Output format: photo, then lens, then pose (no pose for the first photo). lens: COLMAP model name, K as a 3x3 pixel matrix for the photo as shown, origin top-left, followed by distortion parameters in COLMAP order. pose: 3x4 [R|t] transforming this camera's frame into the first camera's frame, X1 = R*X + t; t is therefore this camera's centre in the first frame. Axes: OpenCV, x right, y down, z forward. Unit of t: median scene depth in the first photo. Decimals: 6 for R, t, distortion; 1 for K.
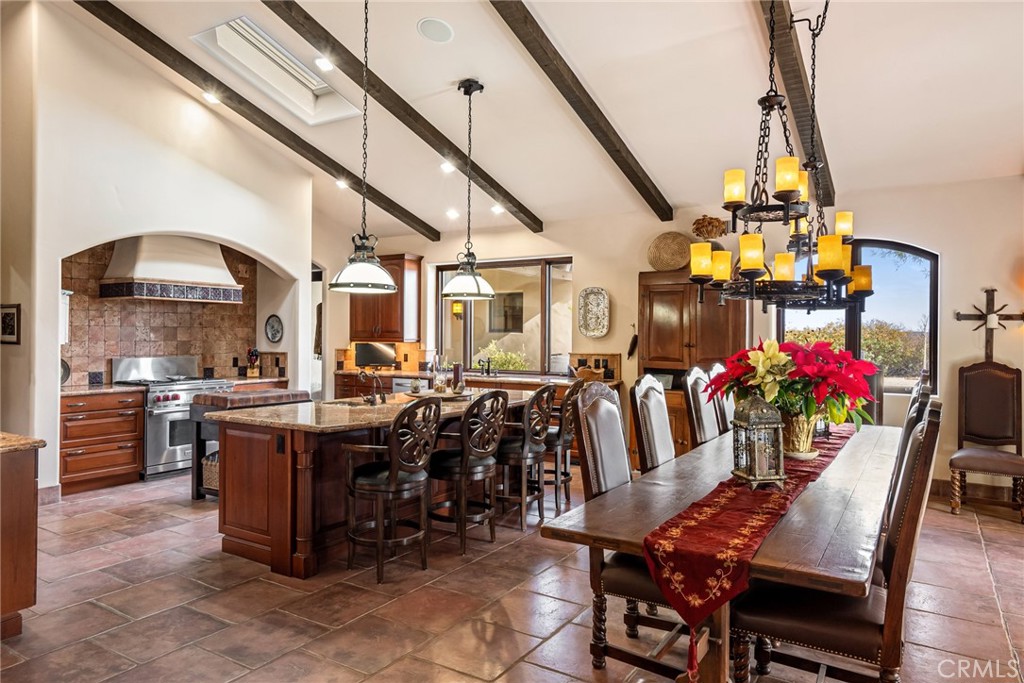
lens RADIAL K [[656.8, 0, 508.9], [0, 656.8, 340.0], [0, 0, 1]] dist [-0.004729, -0.003915]
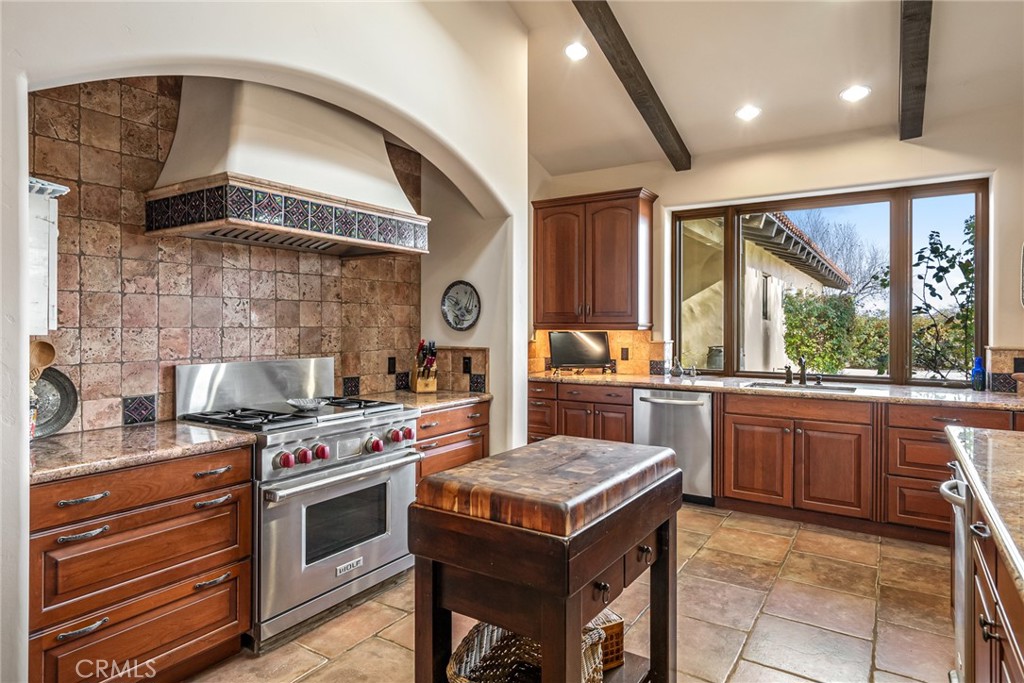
lens RADIAL K [[584.0, 0, 516.1], [0, 584.0, 336.3], [0, 0, 1]] dist [0.000266, 0.003589]
pose [[0.999997, -0.002434, -0.000421, -0.341985], [0.002439, 0.999921, 0.012352, 0.002960], [0.000391, -0.012353, 0.999924, 0.551575]]
